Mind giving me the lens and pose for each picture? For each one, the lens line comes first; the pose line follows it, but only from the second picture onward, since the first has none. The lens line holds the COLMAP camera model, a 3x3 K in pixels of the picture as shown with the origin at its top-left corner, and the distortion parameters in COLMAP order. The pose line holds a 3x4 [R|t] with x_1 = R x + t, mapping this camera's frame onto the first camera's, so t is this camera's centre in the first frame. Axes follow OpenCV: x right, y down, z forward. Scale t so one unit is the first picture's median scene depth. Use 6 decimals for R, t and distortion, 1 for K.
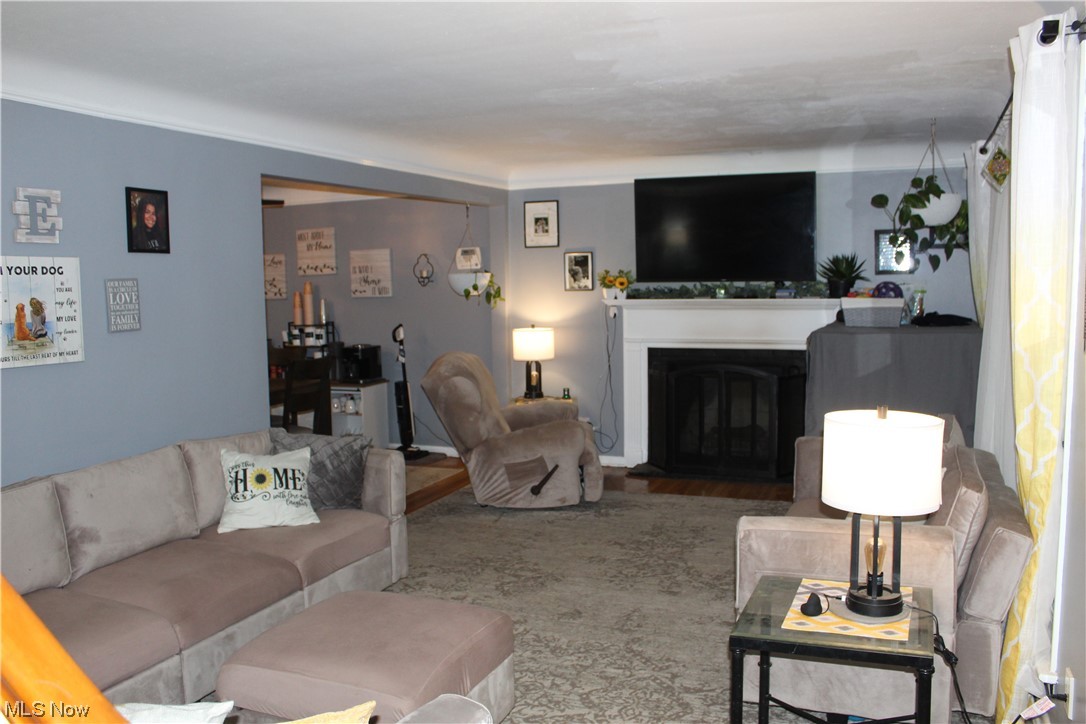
lens RADIAL K [[891.3, 0, 538.5], [0, 891.3, 361.2], [0, 0, 1]] dist [-0.151101, 0.105120]
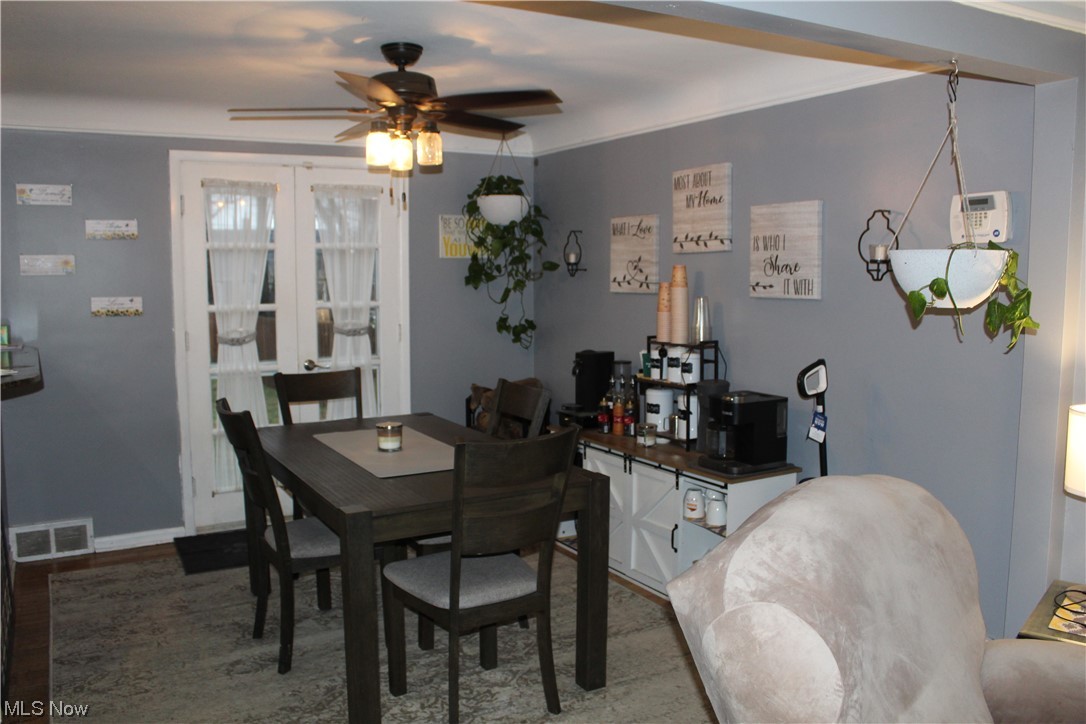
lens RADIAL K [[891.3, 0, 553.9], [0, 891.3, 364.1], [0, 0, 1]] dist [-0.151101, 0.105120]
pose [[0.792424, 0.083110, -0.604282, 0.012804], [-0.071644, 0.996498, 0.043104, -0.047341], [0.605749, 0.009136, 0.795603, 0.523808]]
